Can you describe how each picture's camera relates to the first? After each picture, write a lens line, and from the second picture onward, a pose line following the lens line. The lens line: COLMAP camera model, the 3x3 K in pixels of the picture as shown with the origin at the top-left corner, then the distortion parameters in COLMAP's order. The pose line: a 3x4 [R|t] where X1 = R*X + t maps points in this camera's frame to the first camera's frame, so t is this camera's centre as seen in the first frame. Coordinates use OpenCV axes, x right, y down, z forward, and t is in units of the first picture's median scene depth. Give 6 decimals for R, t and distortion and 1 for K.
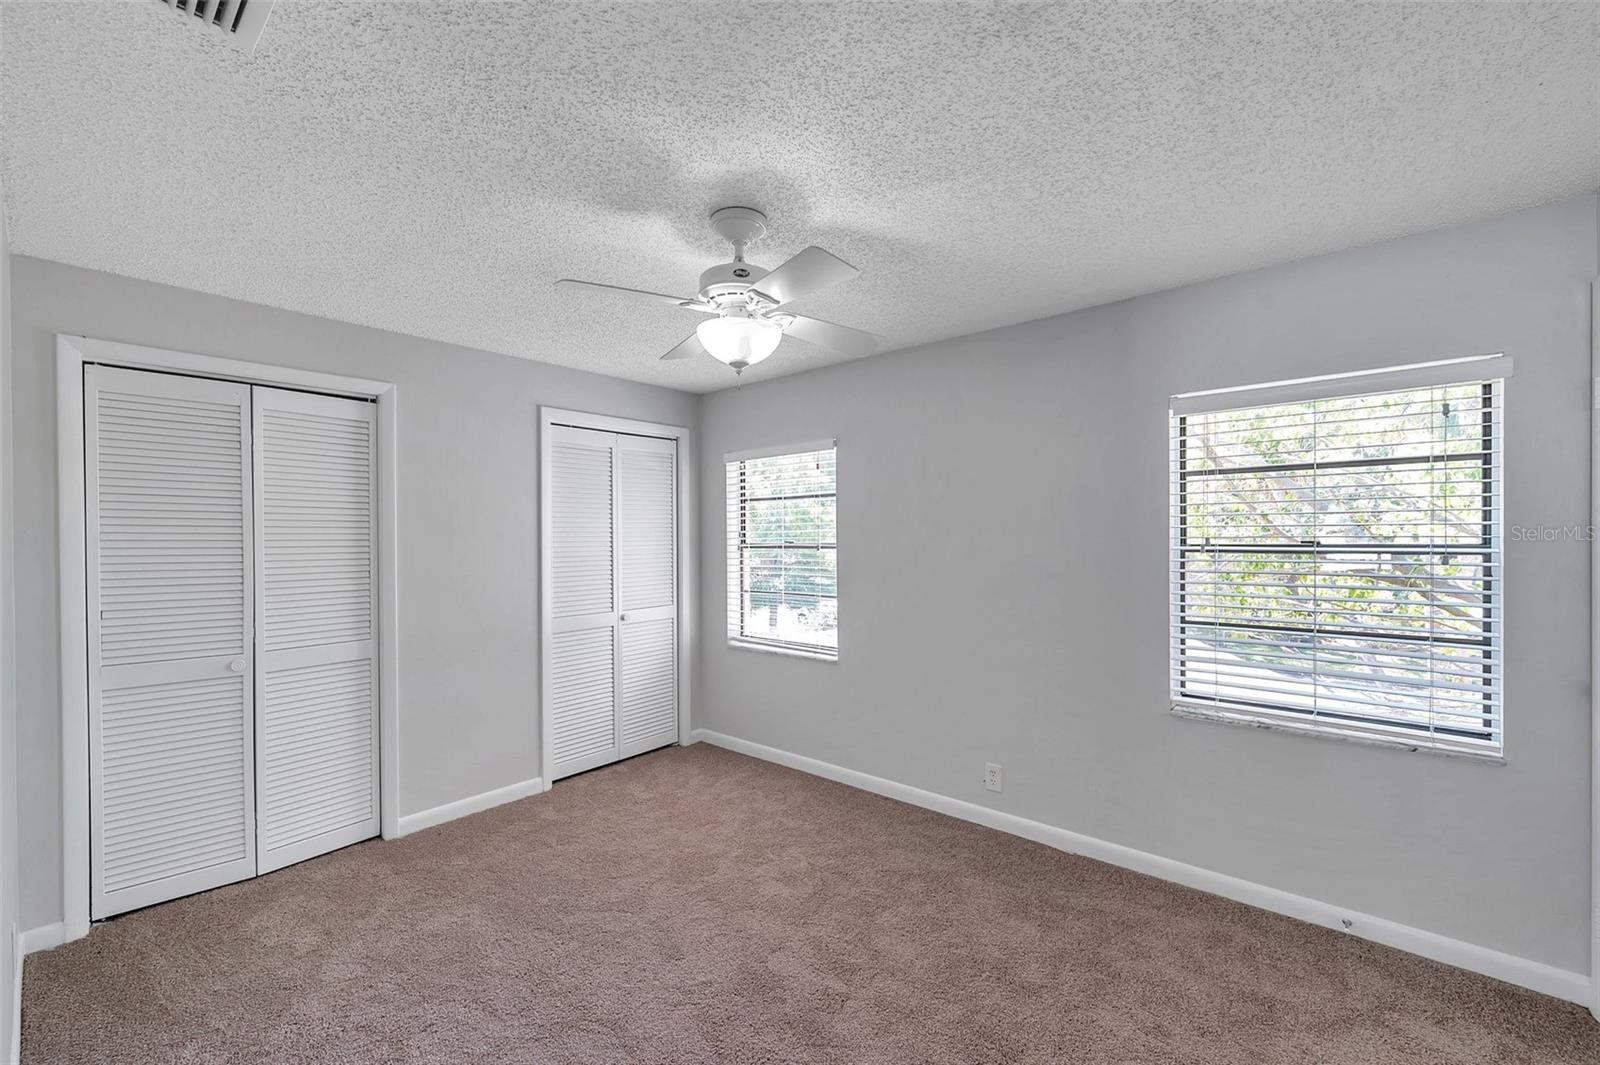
lens RADIAL K [[659.2, 0, 805.3], [0, 659.2, 536.4], [0, 0, 1]] dist [0.005270, 0.001149]
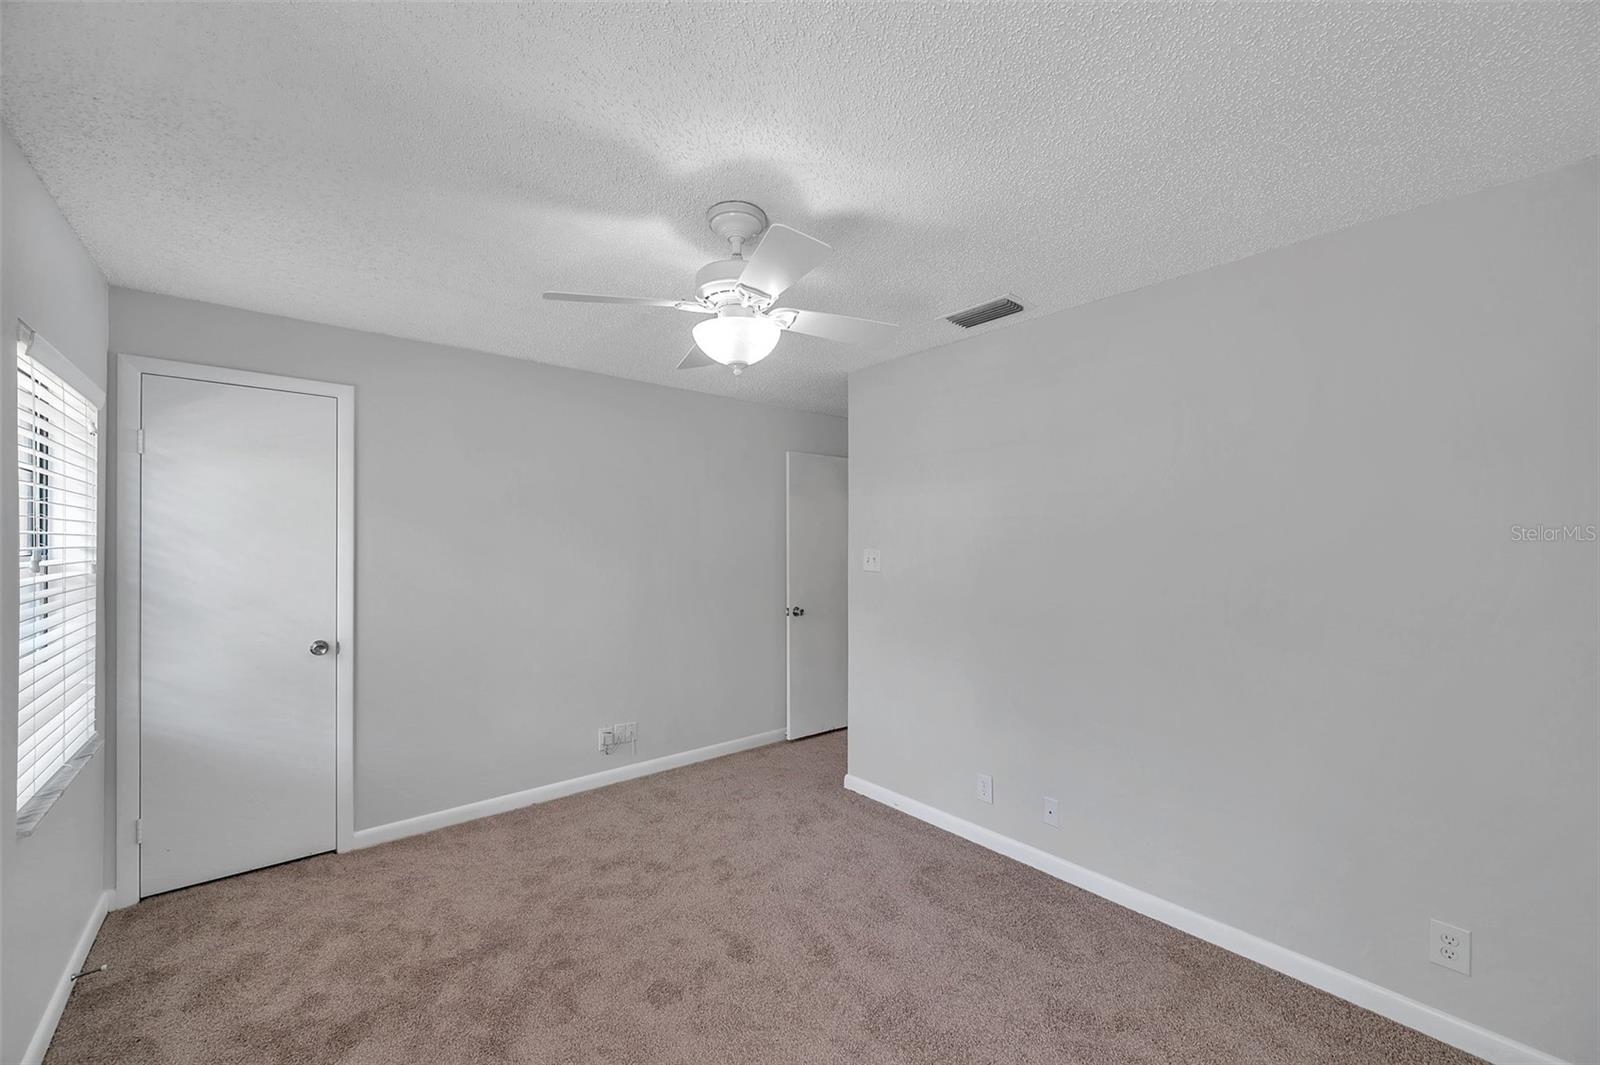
lens RADIAL K [[641.1, 0, 808.1], [0, 641.1, 536.7], [0, 0, 1]] dist [0.005638, 0.000440]
pose [[-0.989411, 0.003712, 0.145092, -0.268589], [0.003989, 0.999991, 0.001619, -0.010560], [-0.145085, 0.002180, -0.989417, 1.569070]]
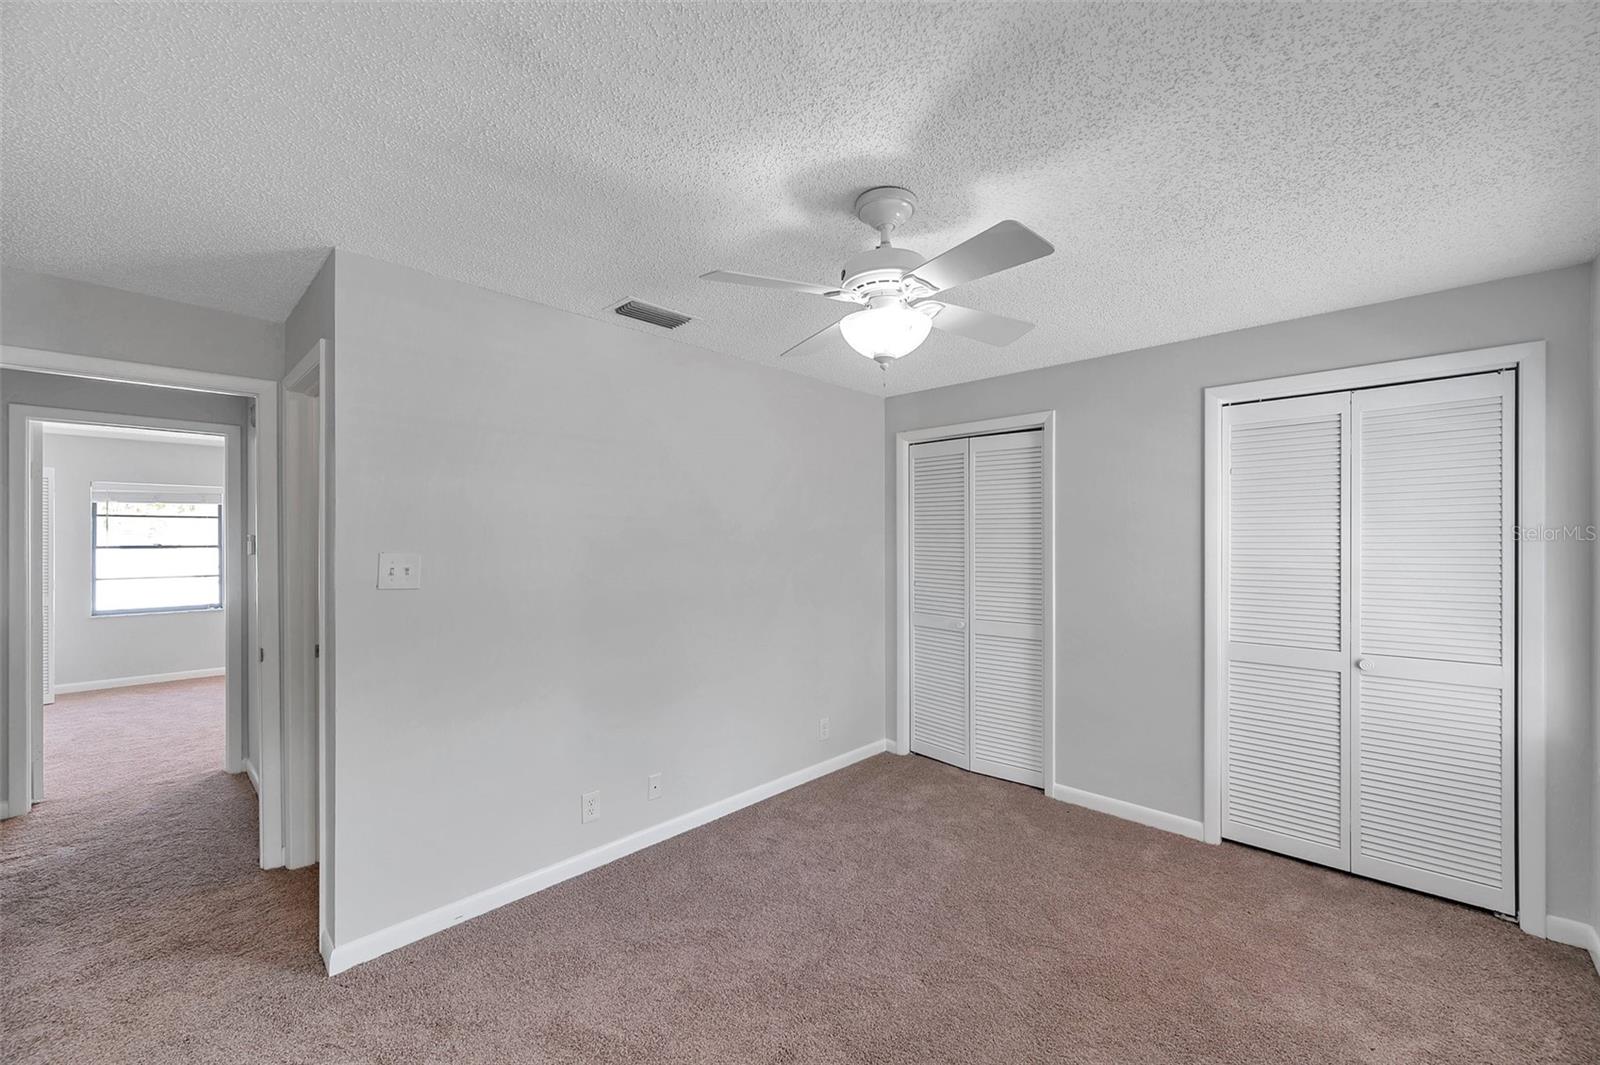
lens RADIAL K [[641.1, 0, 805.6], [0, 641.1, 536.5], [0, 0, 1]] dist [0.005638, 0.000440]
pose [[-0.054109, 0.001487, -0.998534, 0.665583], [-0.003535, 0.999992, 0.001681, -0.008774], [0.998529, 0.003621, -0.054103, 0.772195]]
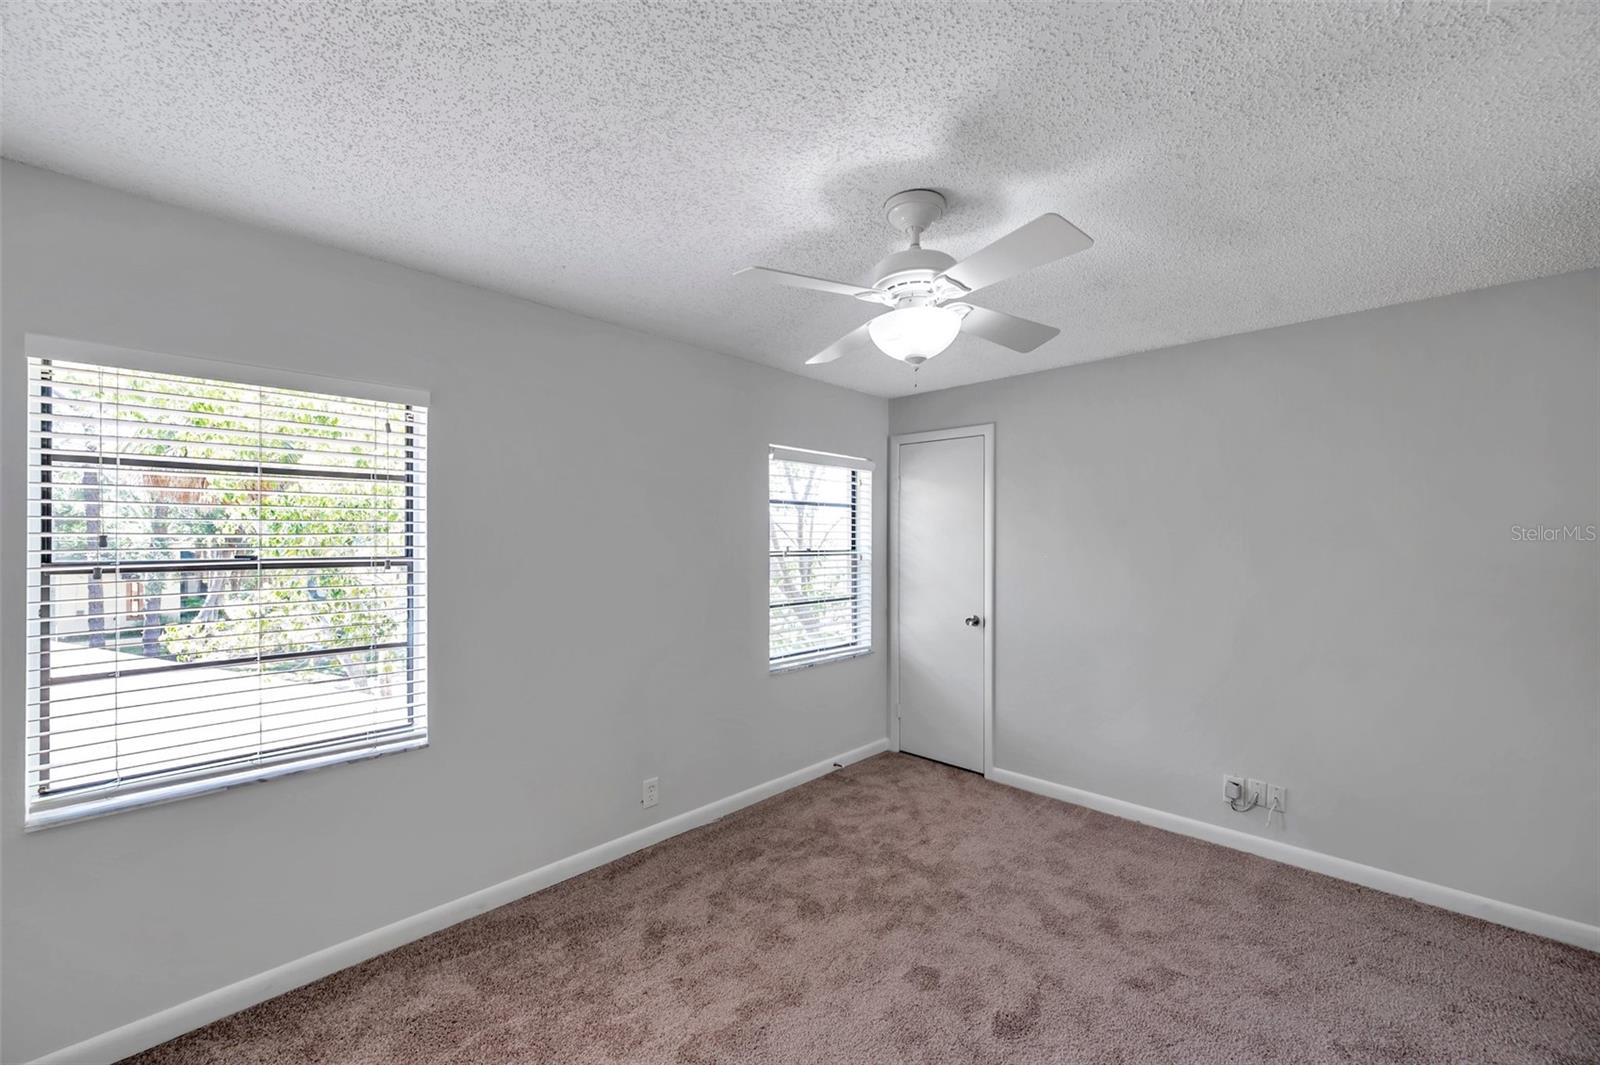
lens RADIAL K [[641.1, 0, 800.8], [0, 641.1, 537.8], [0, 0, 1]] dist [0.005638, 0.000440]
pose [[0.058482, 0.016900, 0.998145, -0.819382], [0.007104, 0.999824, -0.017345, 0.007768], [-0.998263, 0.008106, 0.058351, 0.900611]]
